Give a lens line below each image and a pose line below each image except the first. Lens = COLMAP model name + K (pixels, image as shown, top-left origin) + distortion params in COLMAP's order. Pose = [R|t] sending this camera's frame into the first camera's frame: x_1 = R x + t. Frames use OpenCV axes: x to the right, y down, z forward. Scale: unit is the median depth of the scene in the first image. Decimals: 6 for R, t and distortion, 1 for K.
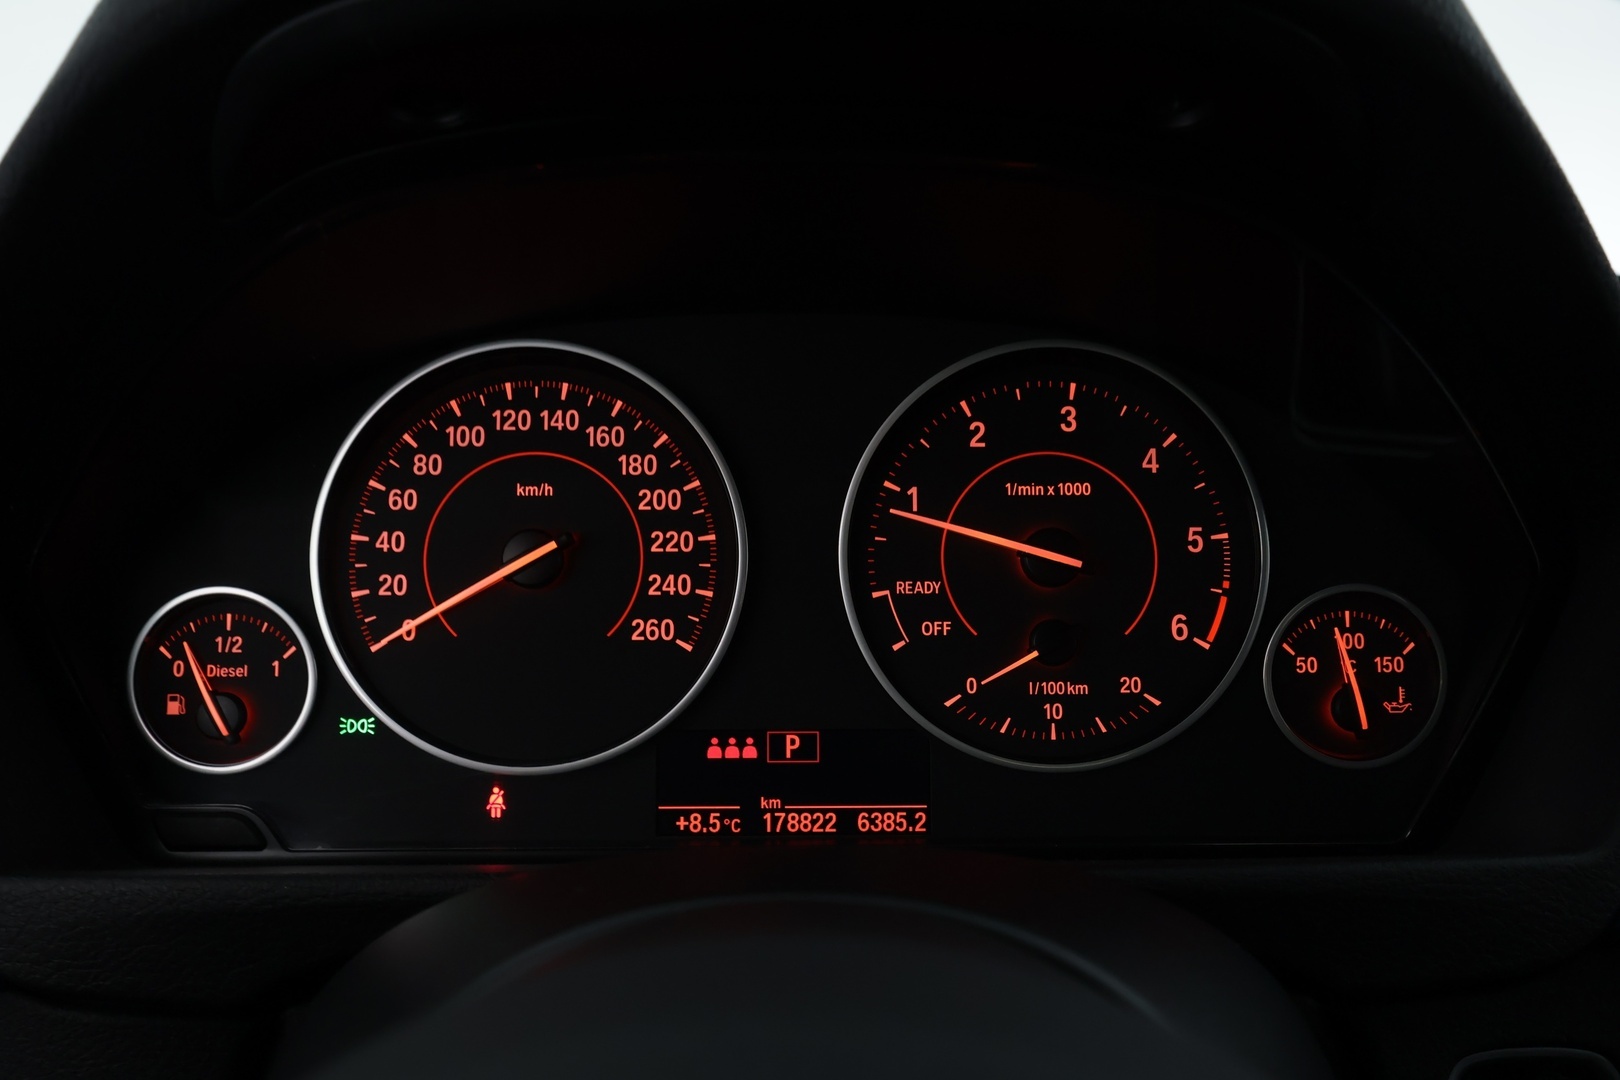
lens RADIAL K [[1300.8, 0, 808.5], [0, 1300.8, 528.0], [0, 0, 1]] dist [0.007167, -0.005615]
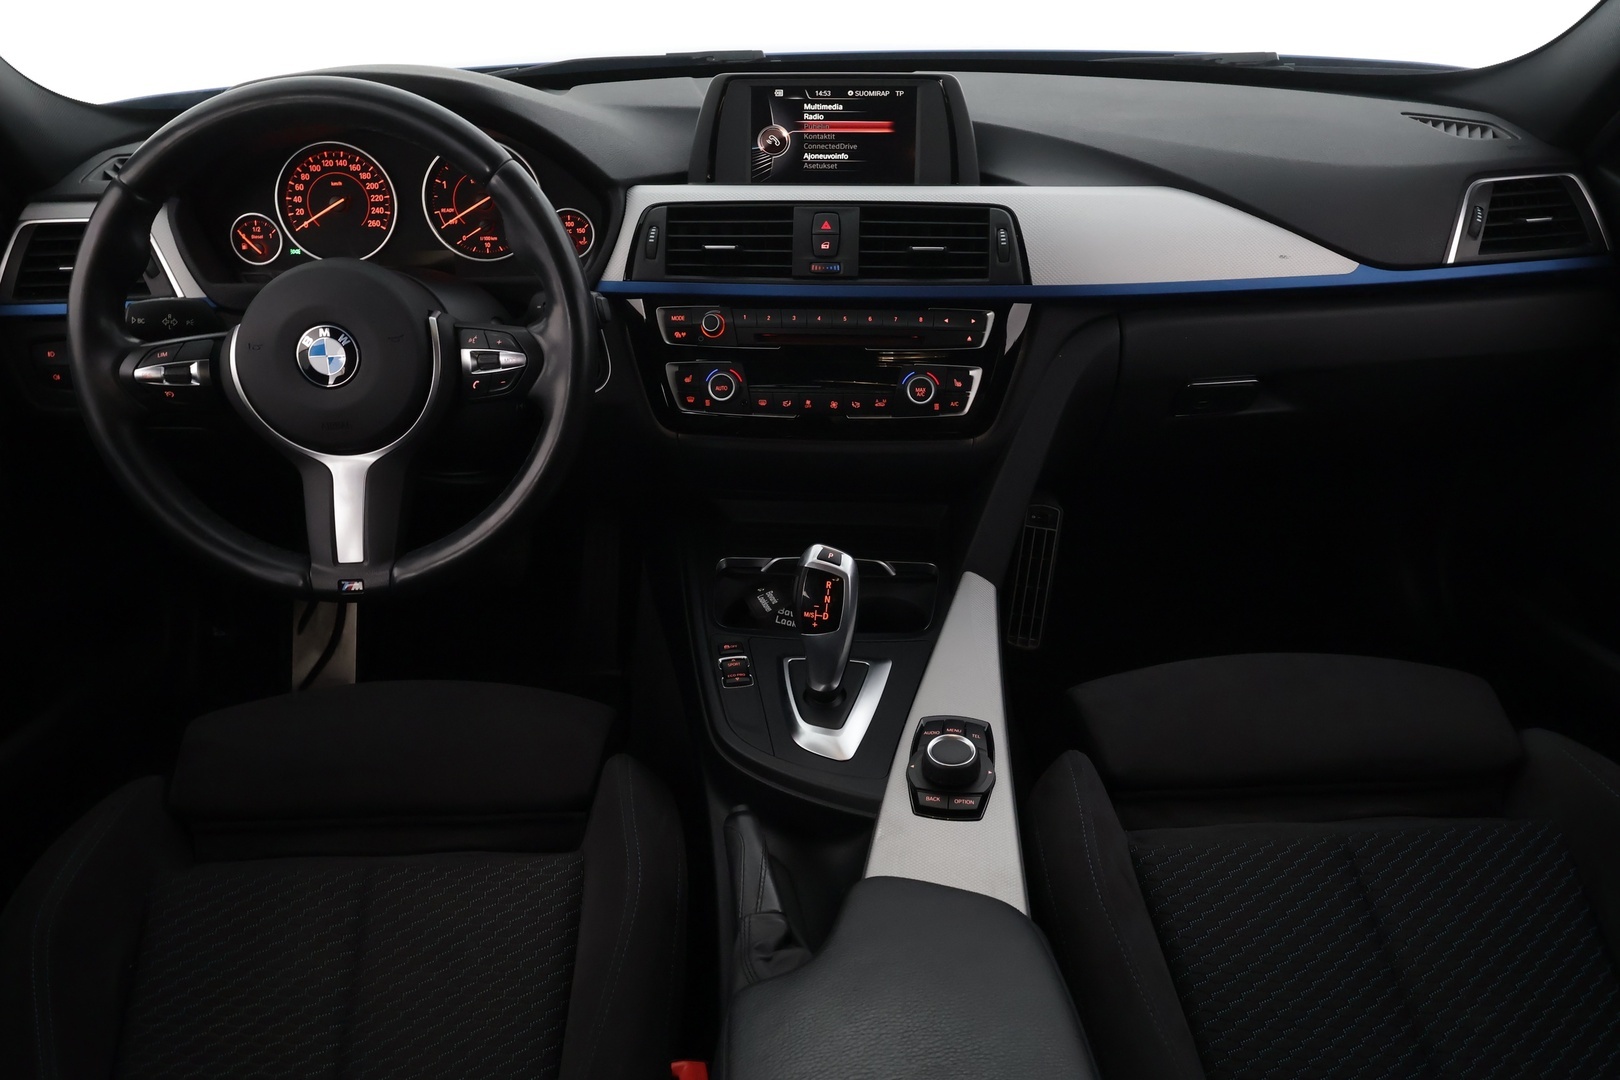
lens RADIAL K [[1300.8, 0, 818.0], [0, 1300.8, 538.5], [0, 0, 1]] dist [0.007167, -0.005615]
pose [[0.999521, -0.020603, 0.023098, 1.006980], [0.012317, 0.949386, 0.313871, -0.210144], [-0.028395, -0.313436, 0.949185, -2.731643]]
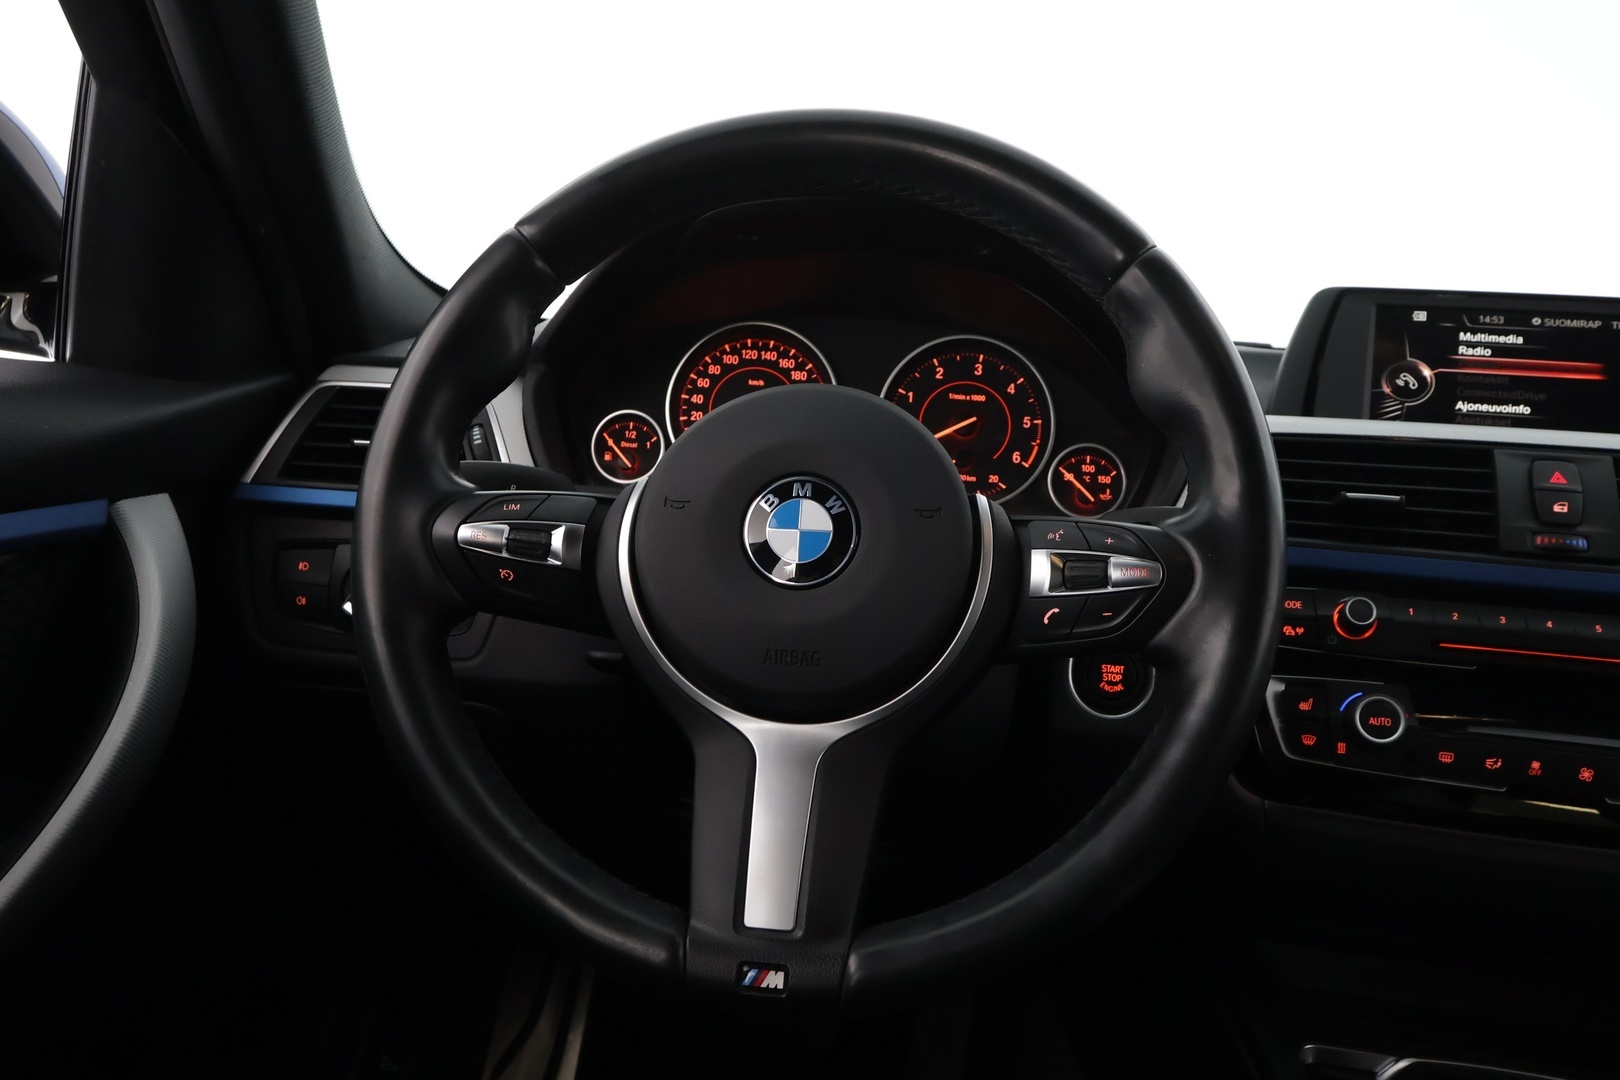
lens RADIAL K [[1300.8, 0, 815.3], [0, 1300.8, 537.7], [0, 0, 1]] dist [0.007167, -0.005615]
pose [[0.991223, 0.079592, -0.105557, 0.182685], [-0.086166, 0.994517, -0.059254, 0.398534], [0.100262, 0.067829, 0.992646, -1.408761]]
